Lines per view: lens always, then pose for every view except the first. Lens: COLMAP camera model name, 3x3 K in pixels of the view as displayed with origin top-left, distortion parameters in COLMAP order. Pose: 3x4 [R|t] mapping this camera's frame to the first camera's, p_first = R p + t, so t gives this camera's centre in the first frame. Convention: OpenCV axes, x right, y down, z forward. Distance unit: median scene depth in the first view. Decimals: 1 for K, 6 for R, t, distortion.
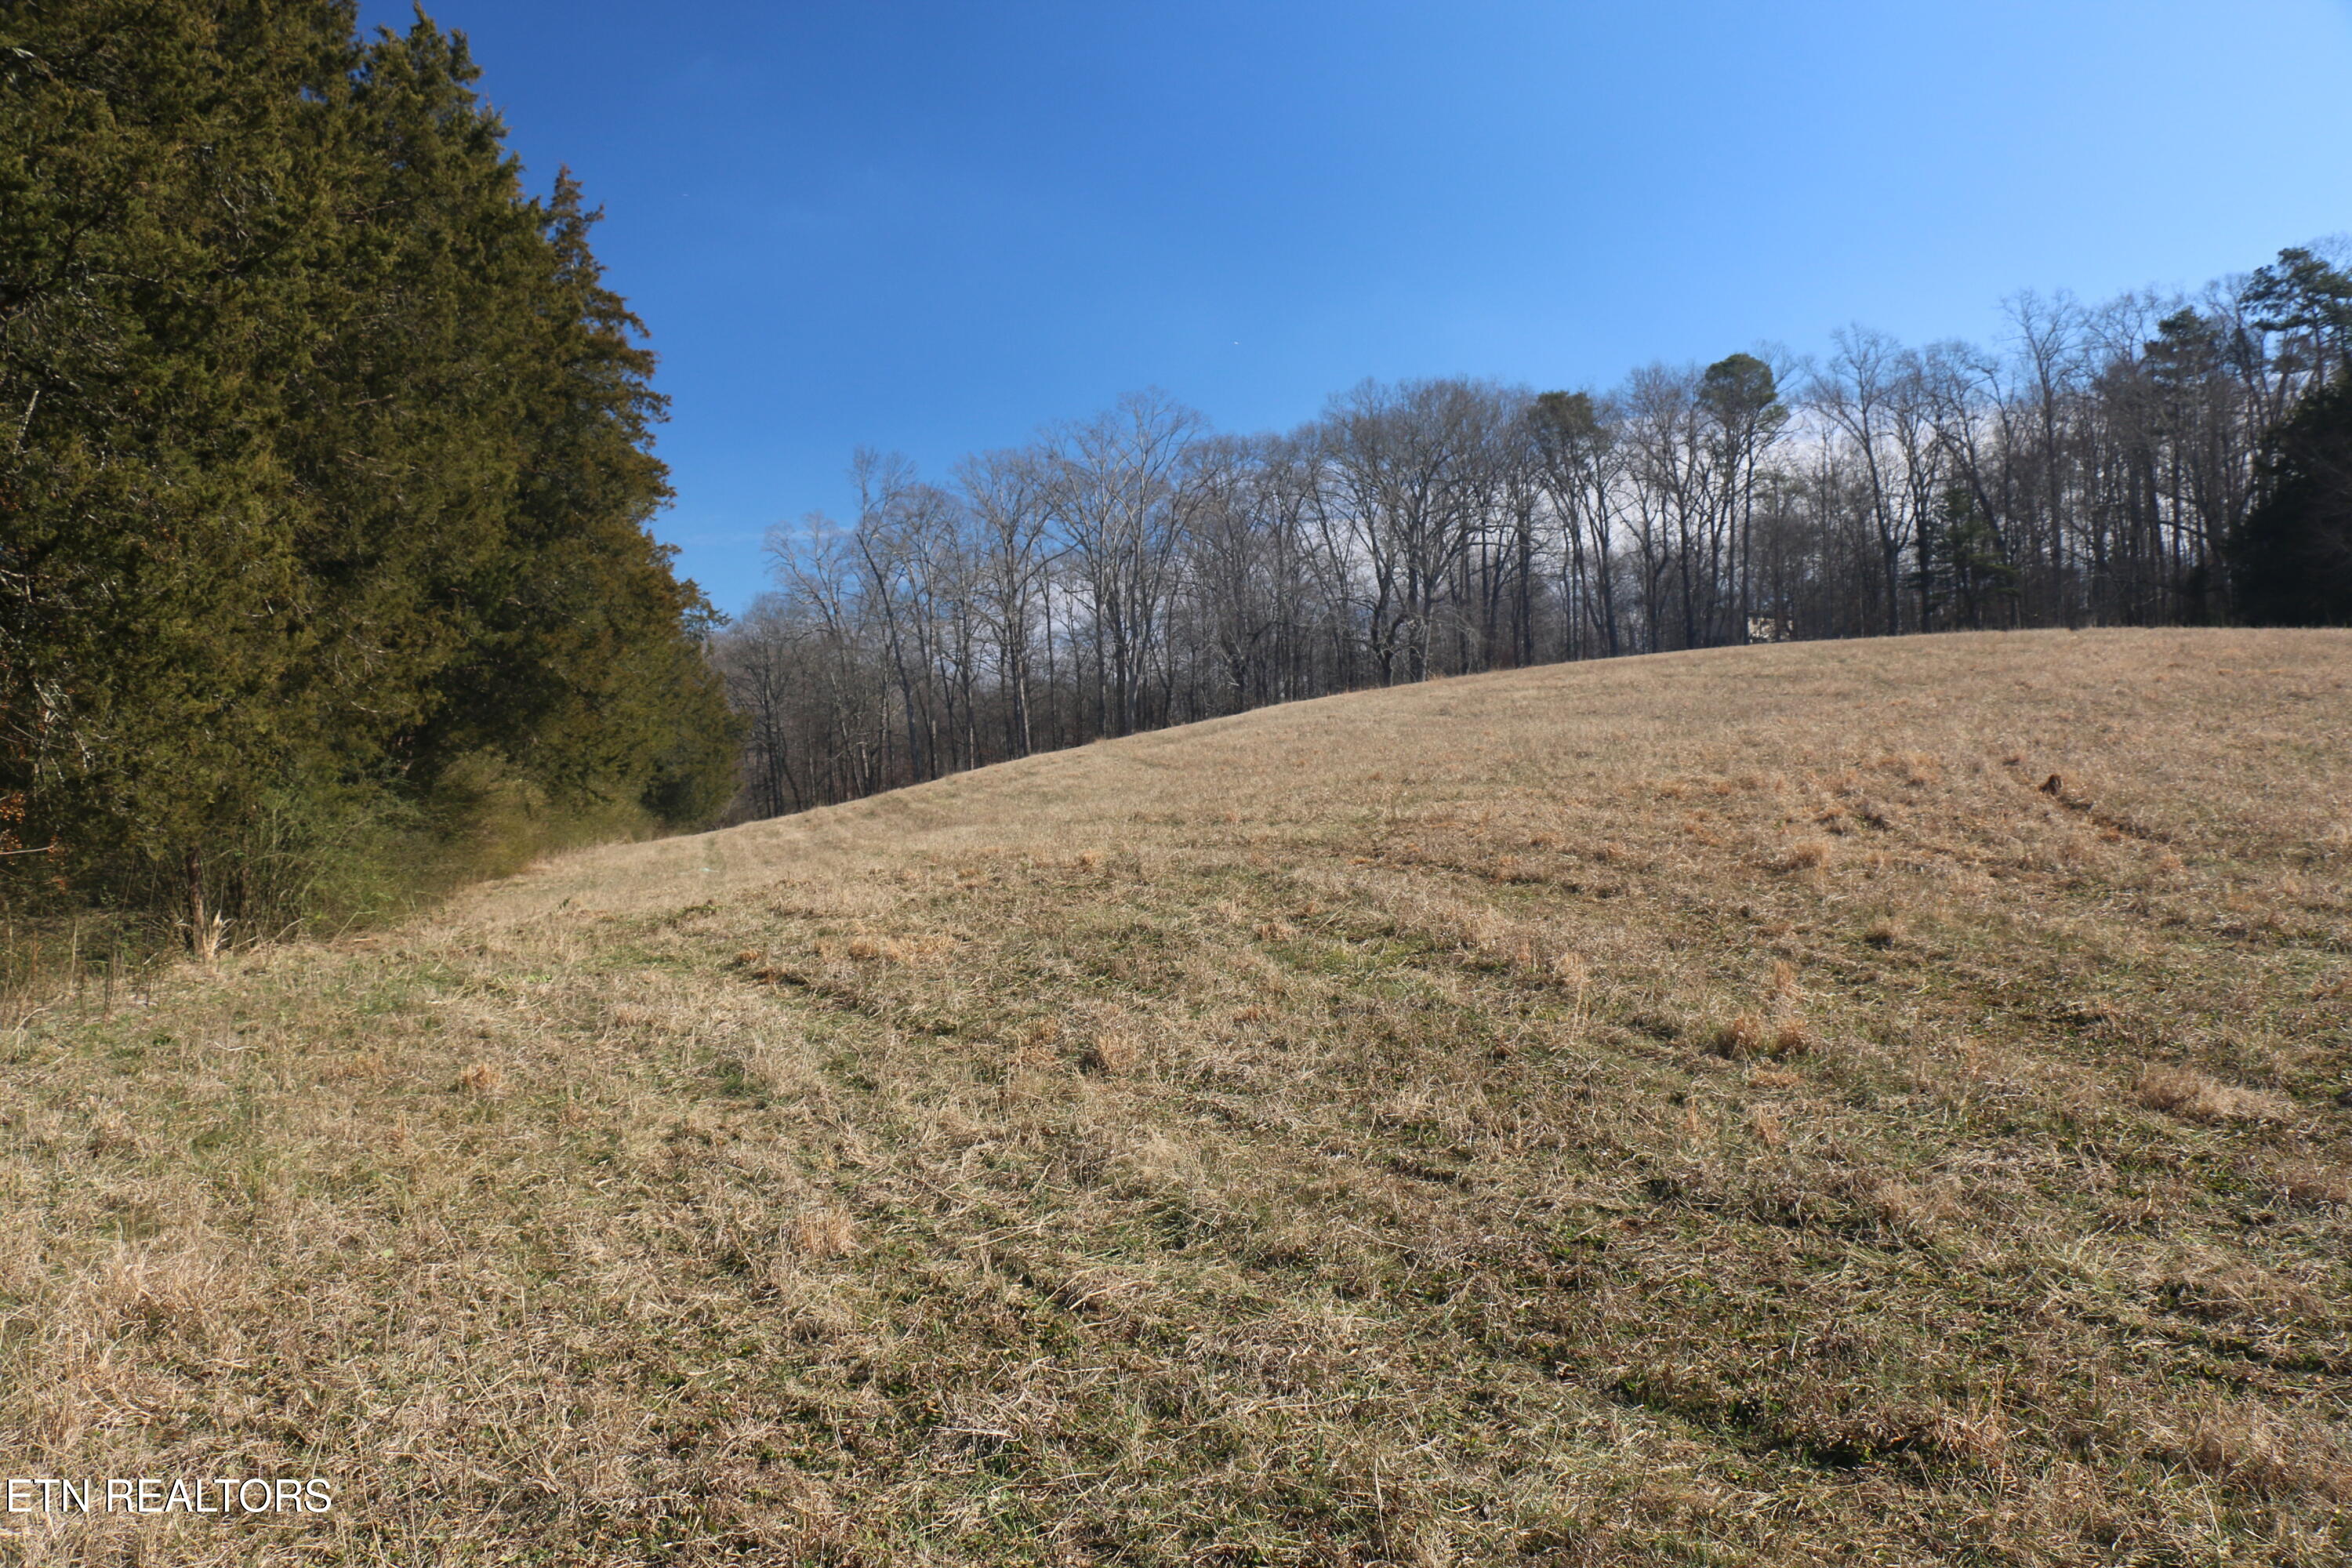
lens RADIAL K [[1970.7, 0, 1174.7], [0, 1970.7, 785.8], [0, 0, 1]] dist [-0.131993, 0.076668]
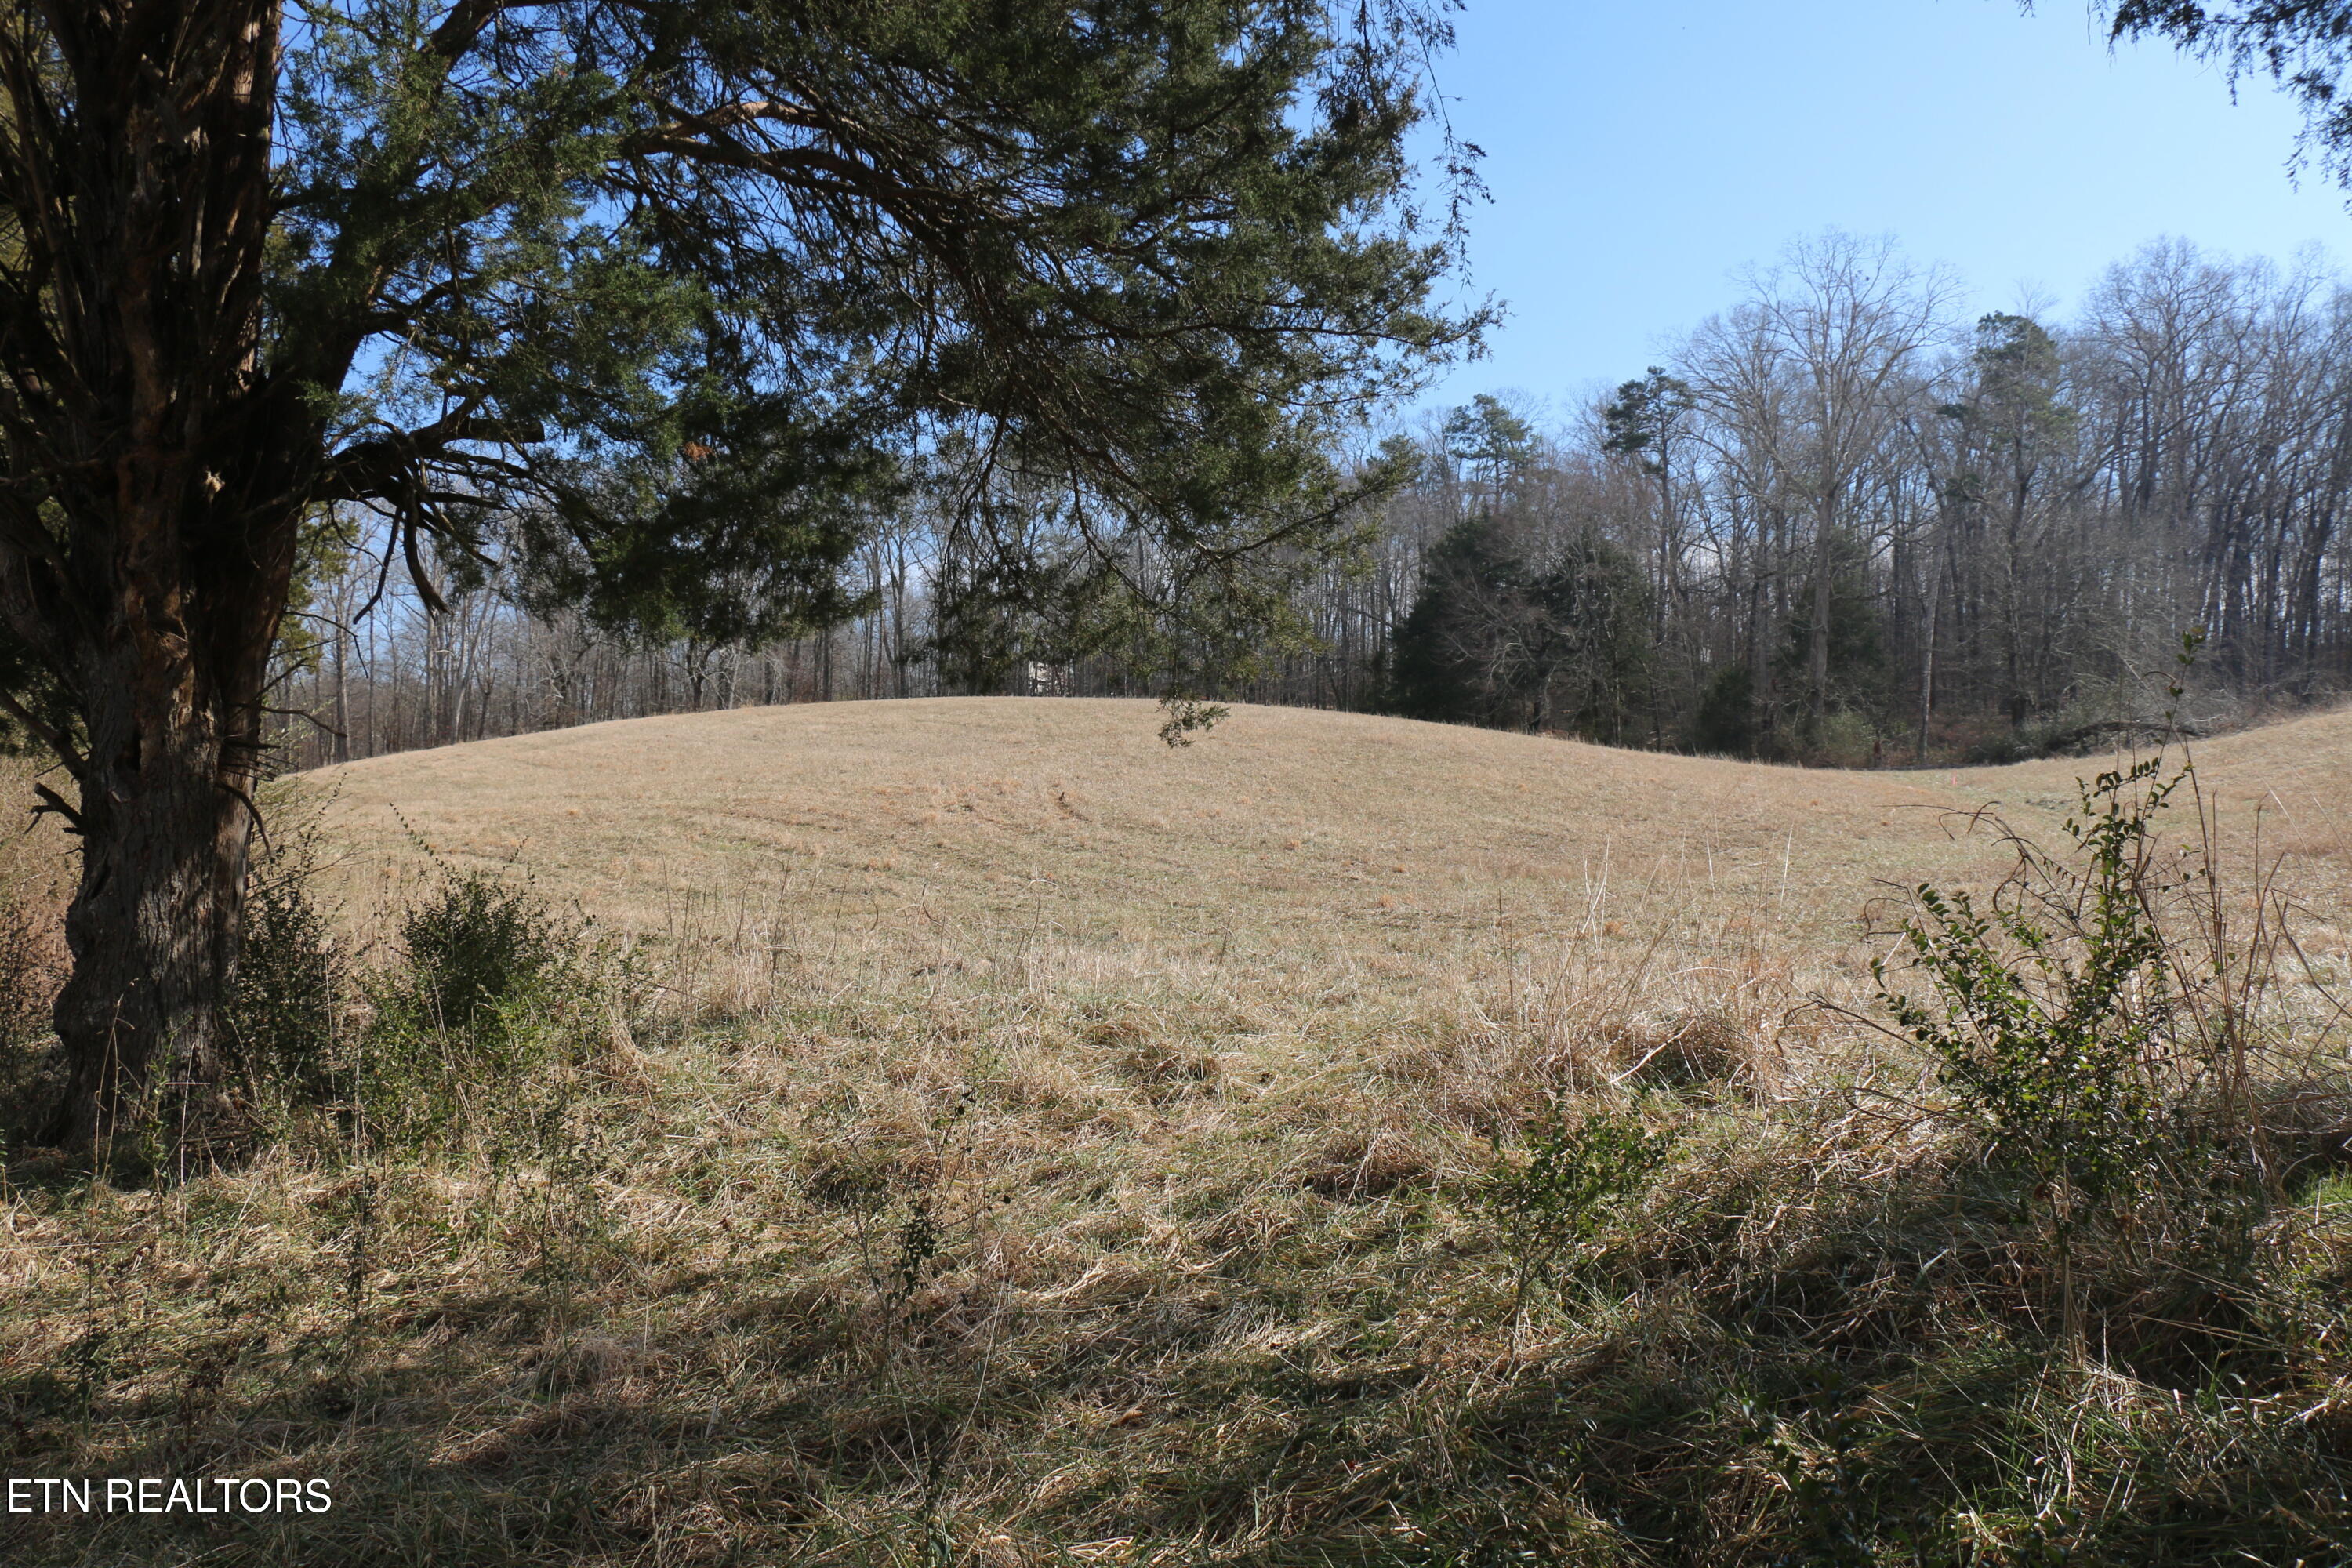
lens RADIAL K [[1970.7, 0, 1172.8], [0, 1970.7, 782.0], [0, 0, 1]] dist [-0.131993, 0.076668]
pose [[0.936595, 0.053711, 0.346272, -0.019159], [-0.049002, 0.998549, -0.022347, 0.002864], [-0.346970, 0.003962, 0.937868, -0.117285]]
